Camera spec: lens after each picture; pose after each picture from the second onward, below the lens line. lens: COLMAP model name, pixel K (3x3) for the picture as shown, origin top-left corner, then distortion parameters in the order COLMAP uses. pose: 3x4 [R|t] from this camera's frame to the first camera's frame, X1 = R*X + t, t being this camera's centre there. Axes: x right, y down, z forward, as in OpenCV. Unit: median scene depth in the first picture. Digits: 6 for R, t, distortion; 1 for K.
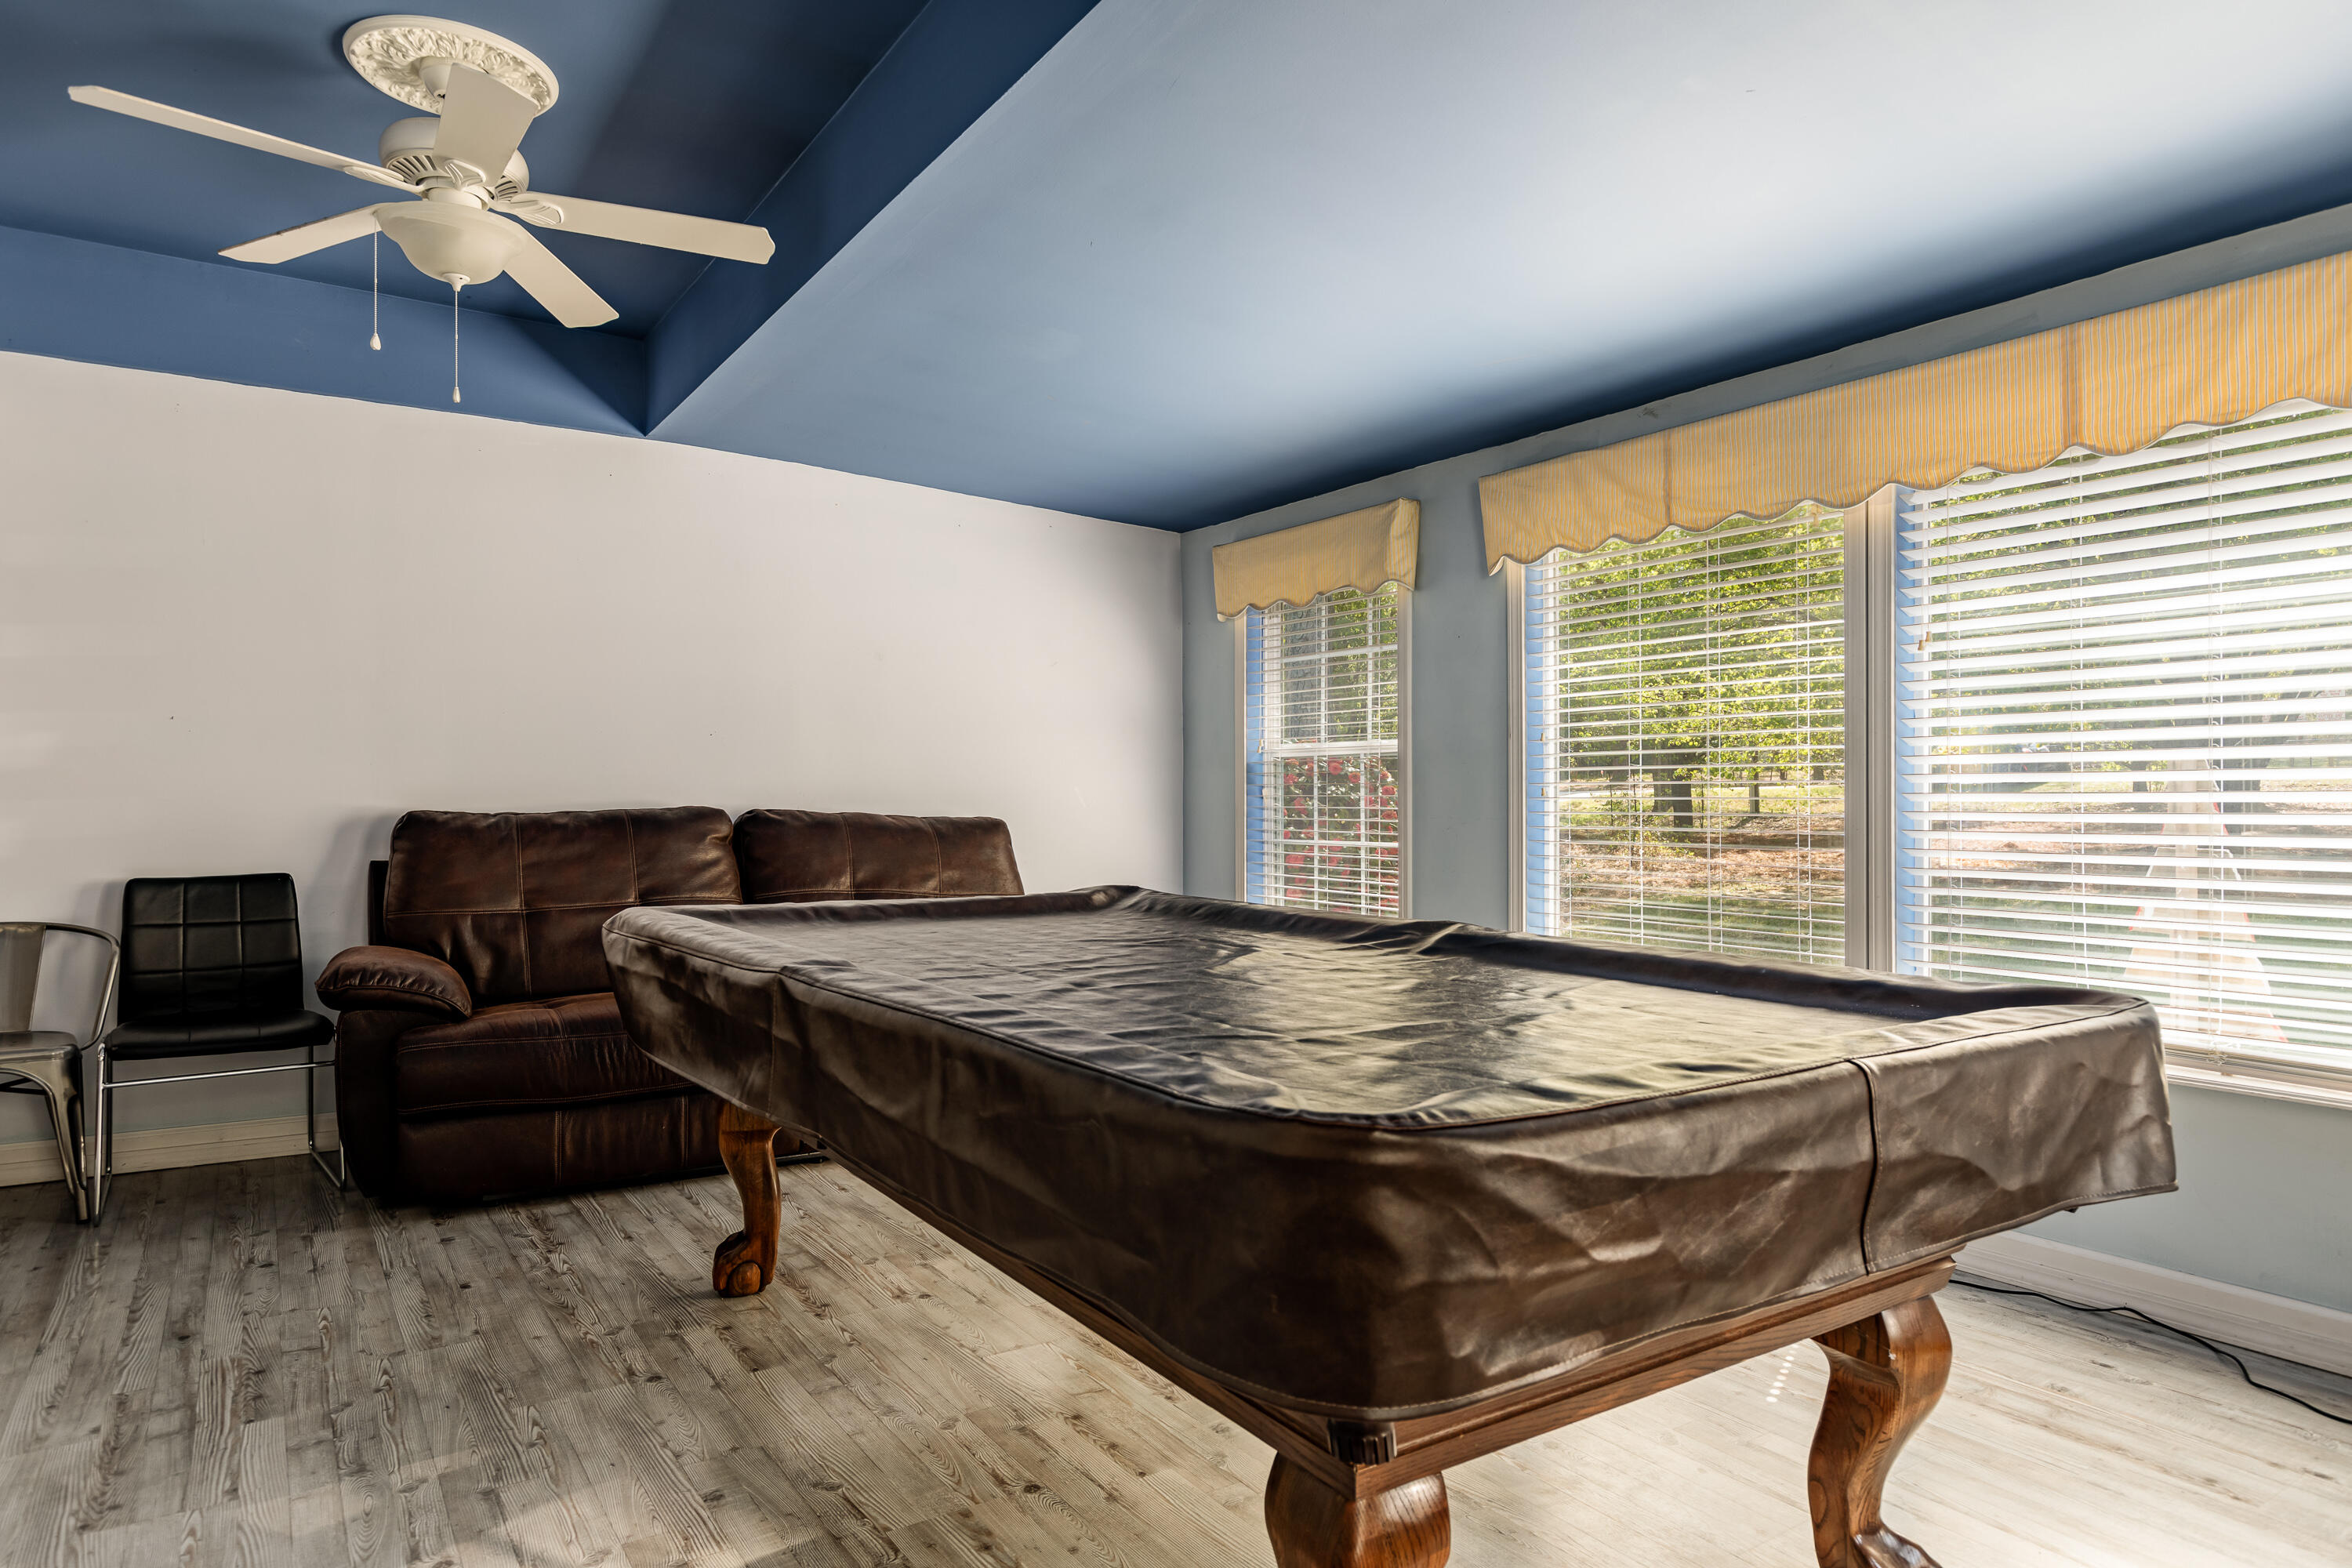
lens RADIAL K [[1364.8, 0, 1176.0], [0, 1364.8, 784.0], [0, 0, 1]] dist [-0.000829, -0.000923]
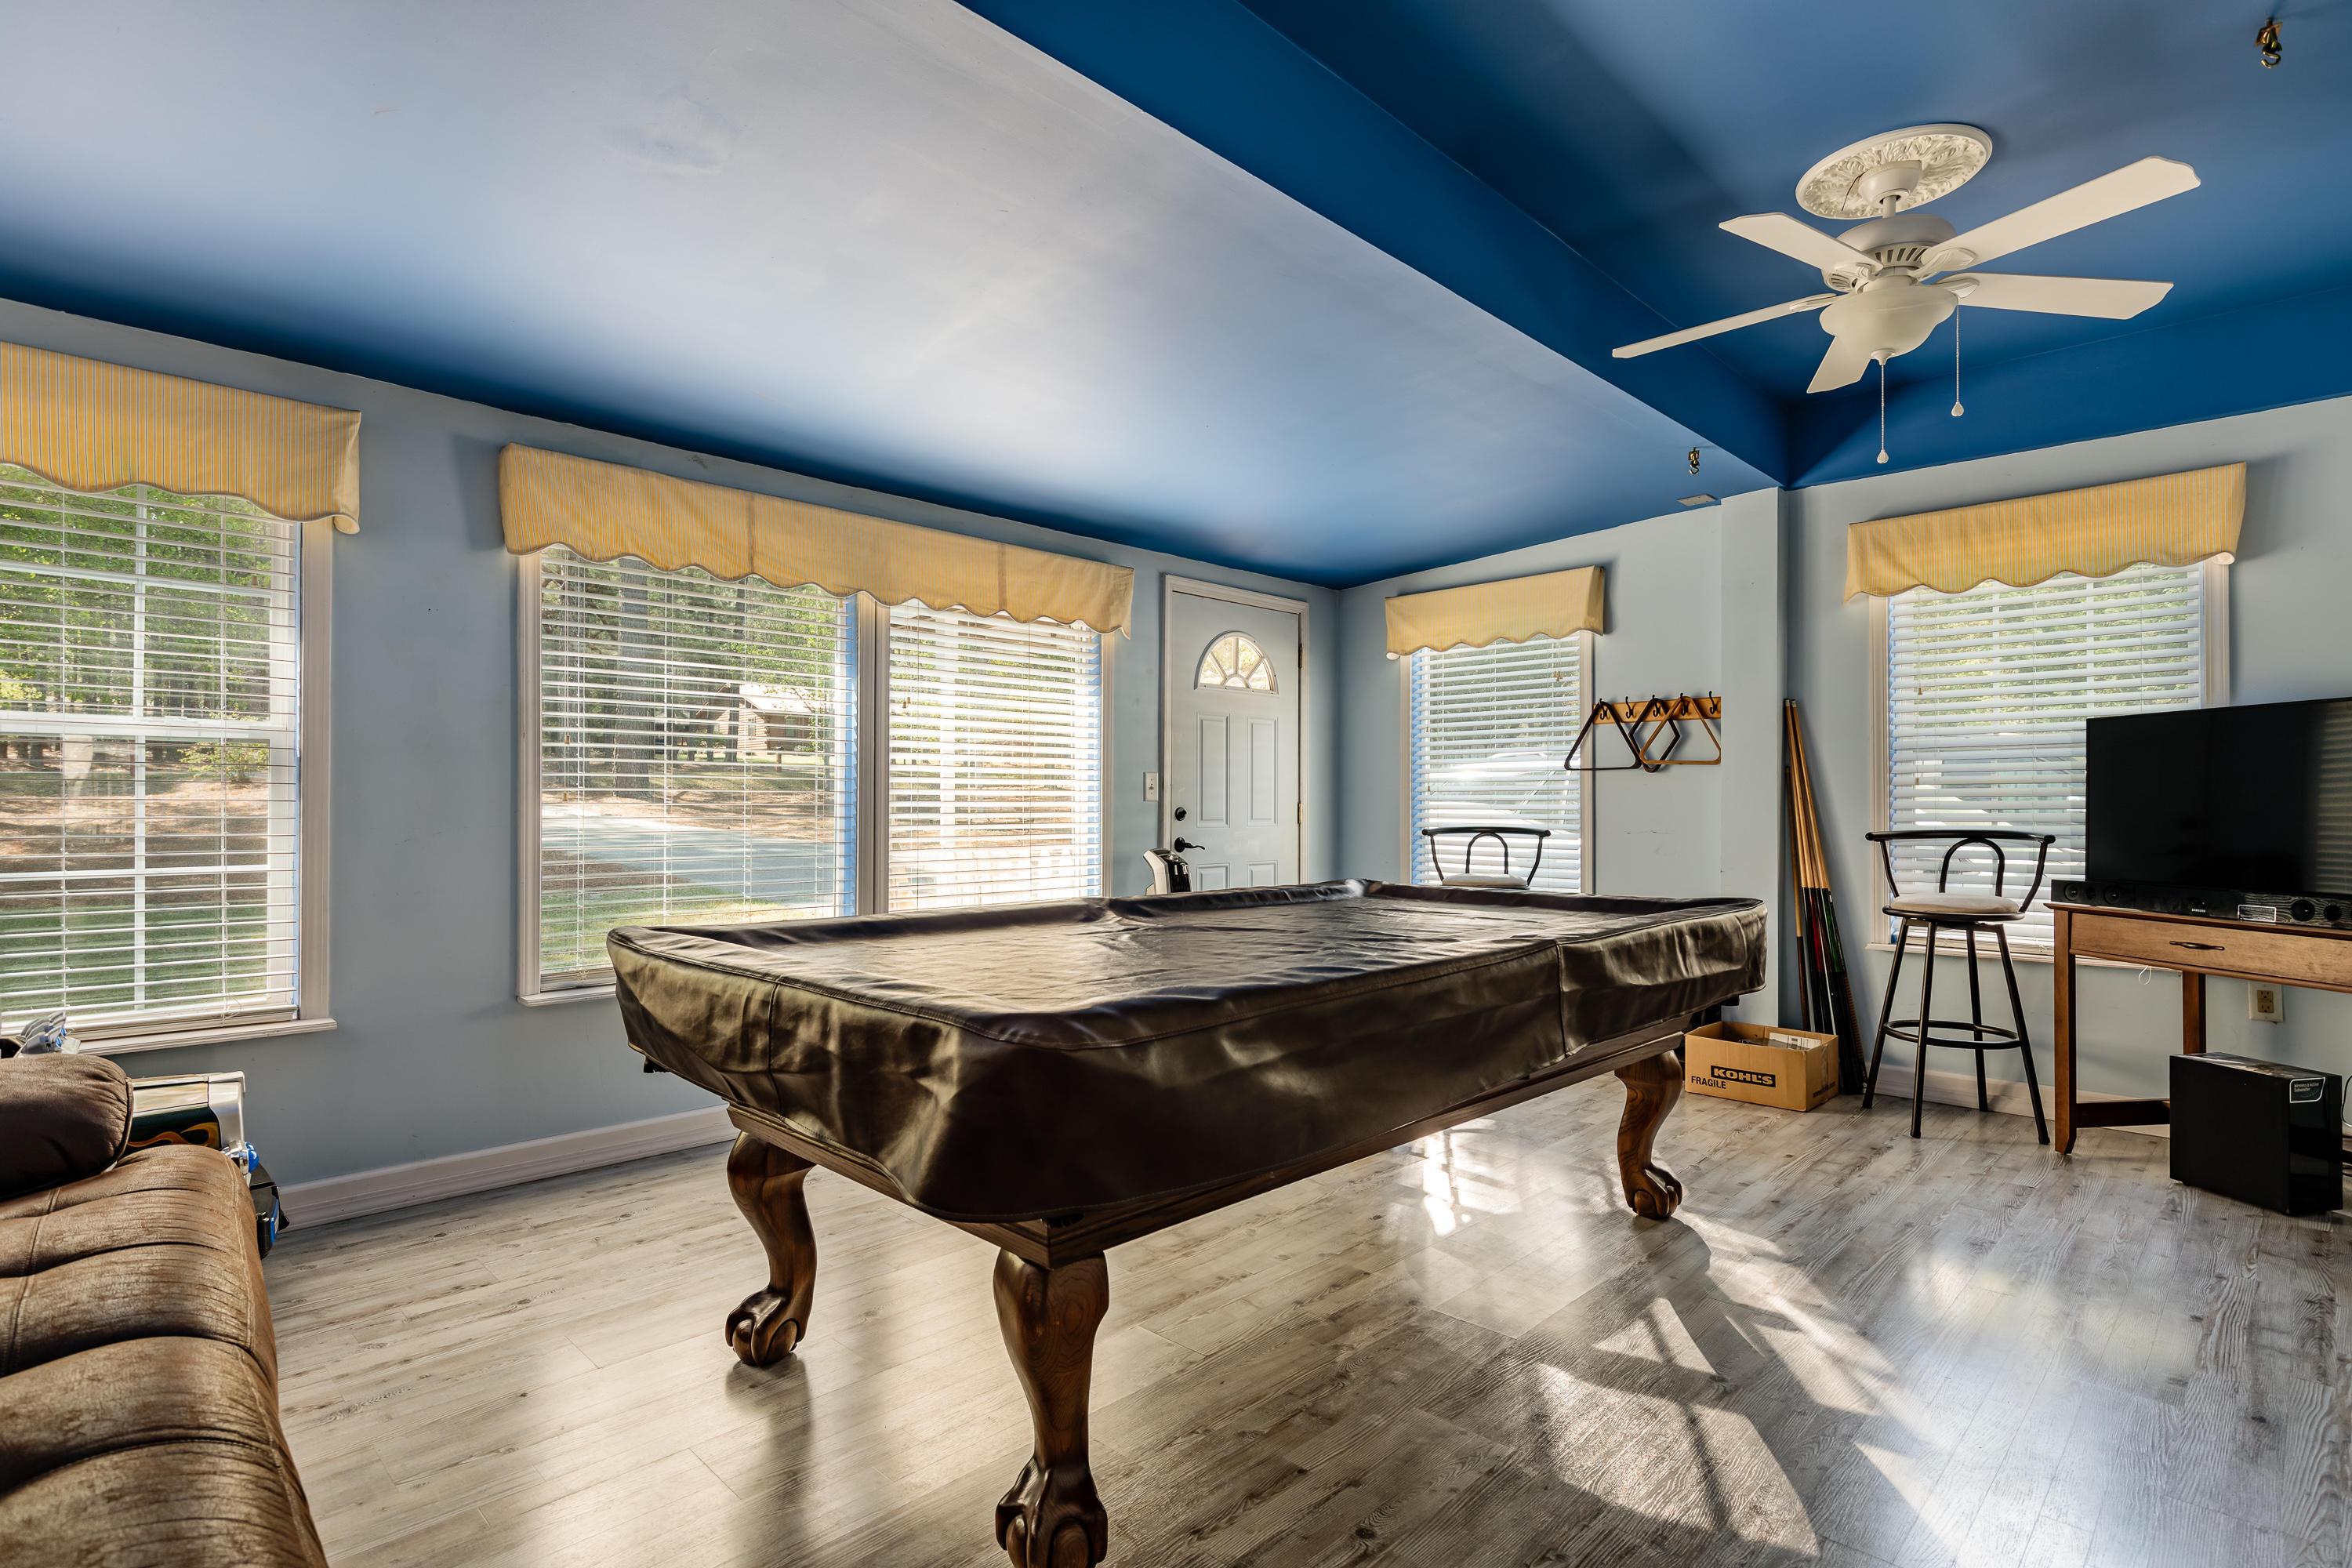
lens RADIAL K [[1152.3, 0, 1179.3], [0, 1152.3, 792.8], [0, 0, 1]] dist [0.001145, 0.000175]
pose [[-0.193741, -0.002198, 0.981050, -0.793596], [-0.022451, 0.999746, -0.002193, -0.006966], [-0.980796, -0.022451, -0.193741, 0.953356]]
